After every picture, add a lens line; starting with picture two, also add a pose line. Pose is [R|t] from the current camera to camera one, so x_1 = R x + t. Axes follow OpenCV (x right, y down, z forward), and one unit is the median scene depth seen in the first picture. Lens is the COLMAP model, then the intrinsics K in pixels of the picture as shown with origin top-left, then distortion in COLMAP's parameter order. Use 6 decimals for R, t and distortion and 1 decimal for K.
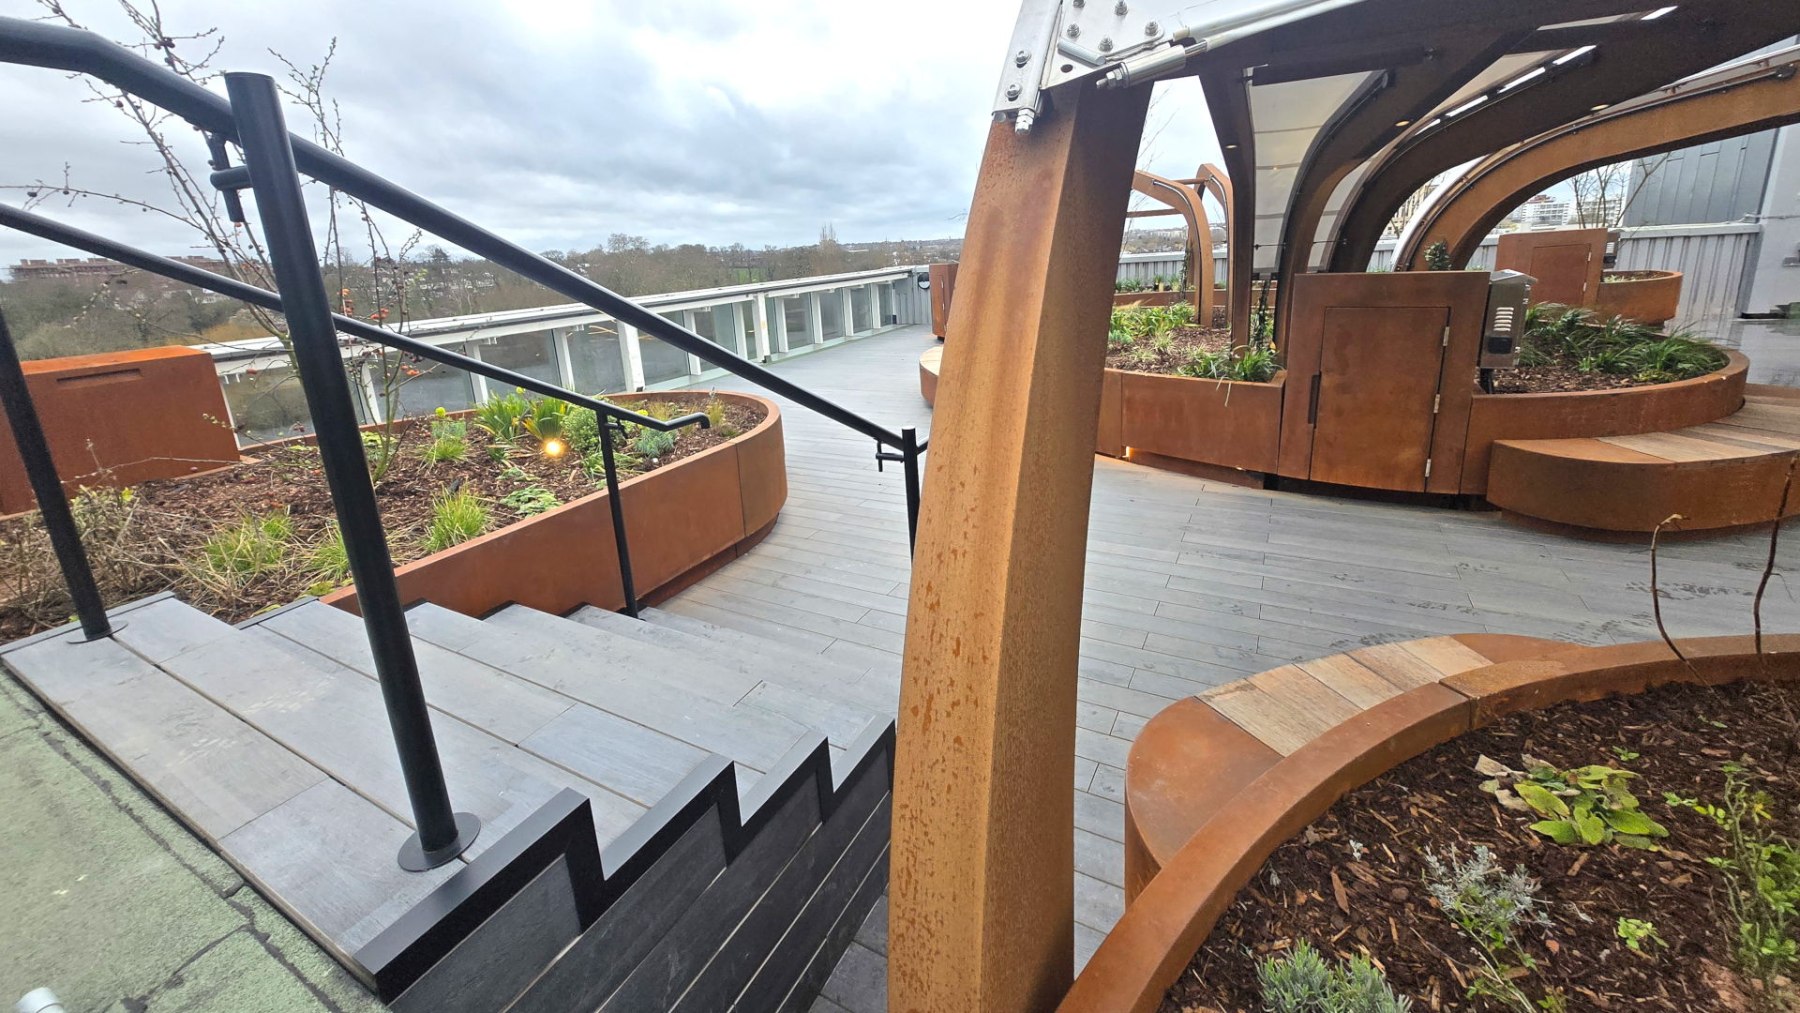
lens RADIAL K [[705.1, 0, 889.3], [0, 705.1, 426.4], [0, 0, 1]] dist [0.002873, -0.000617]
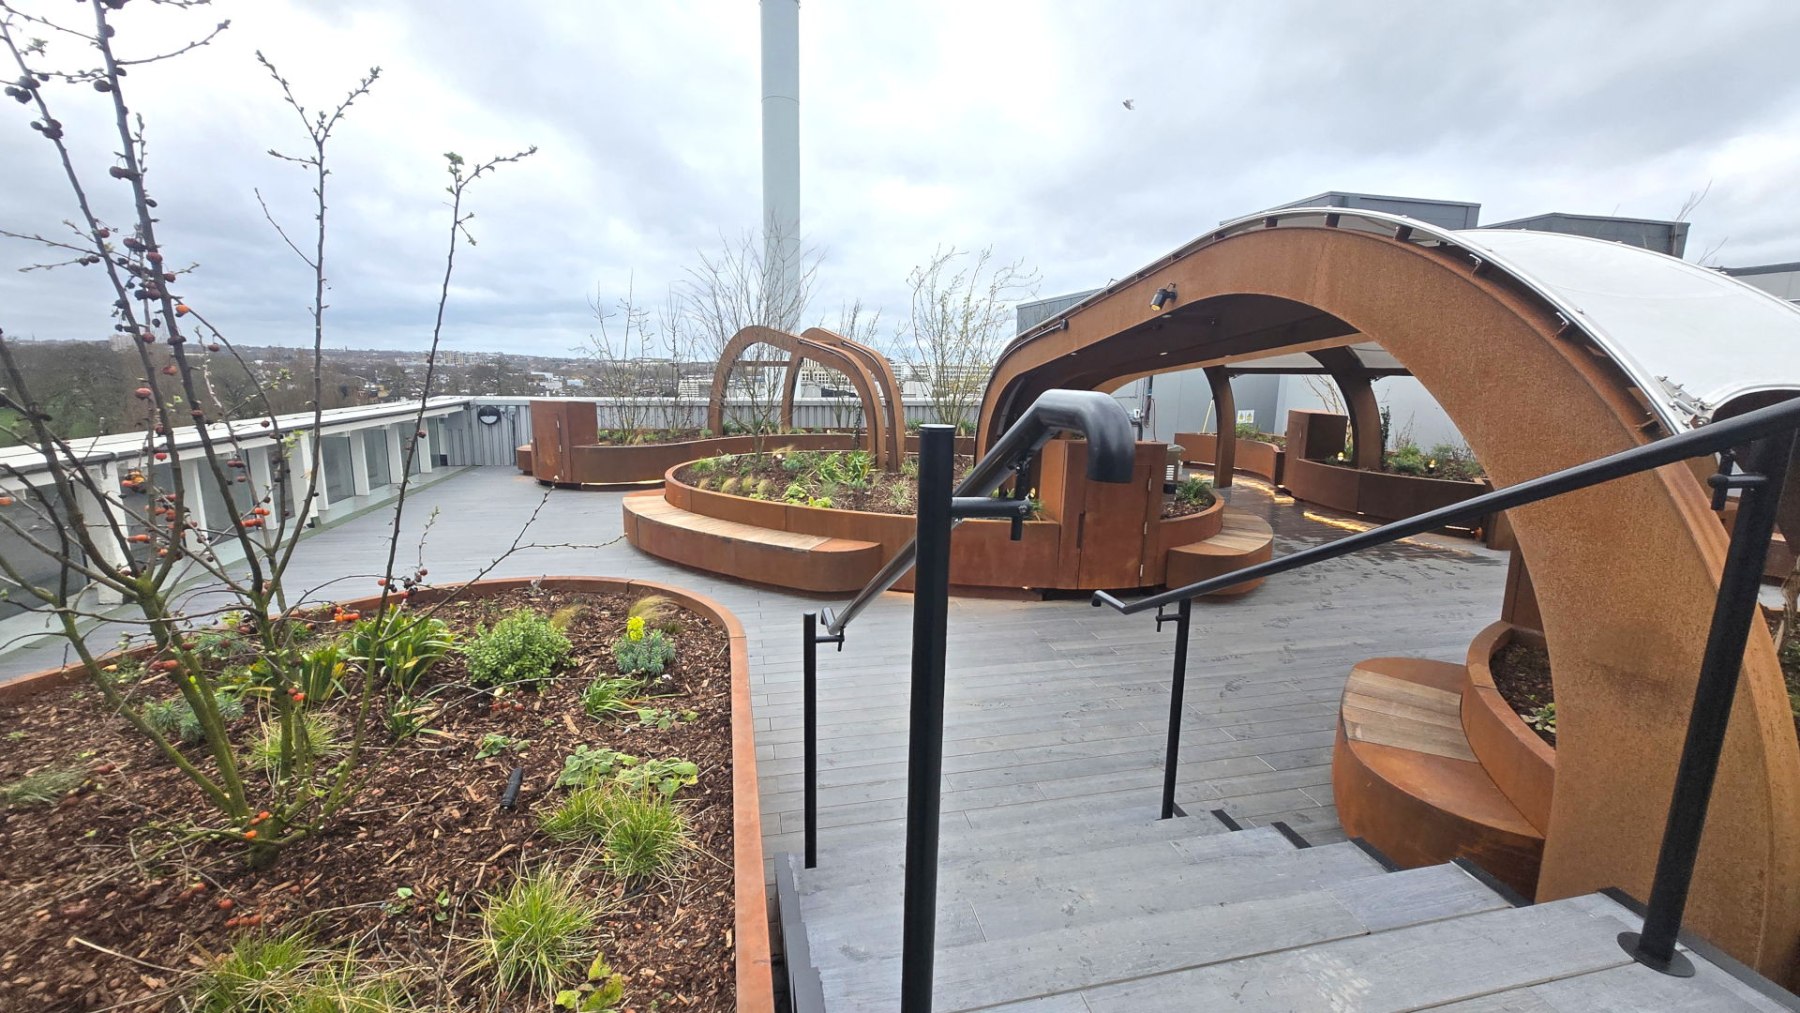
lens RADIAL K [[705.1, 0, 892.4], [0, 705.1, 495.9], [0, 0, 1]] dist [0.002873, -0.000617]
pose [[0.740738, -0.047672, 0.670100, -0.610880], [0.102770, 0.993779, -0.042904, -0.086263], [-0.663887, 0.100647, 0.741030, 0.211692]]
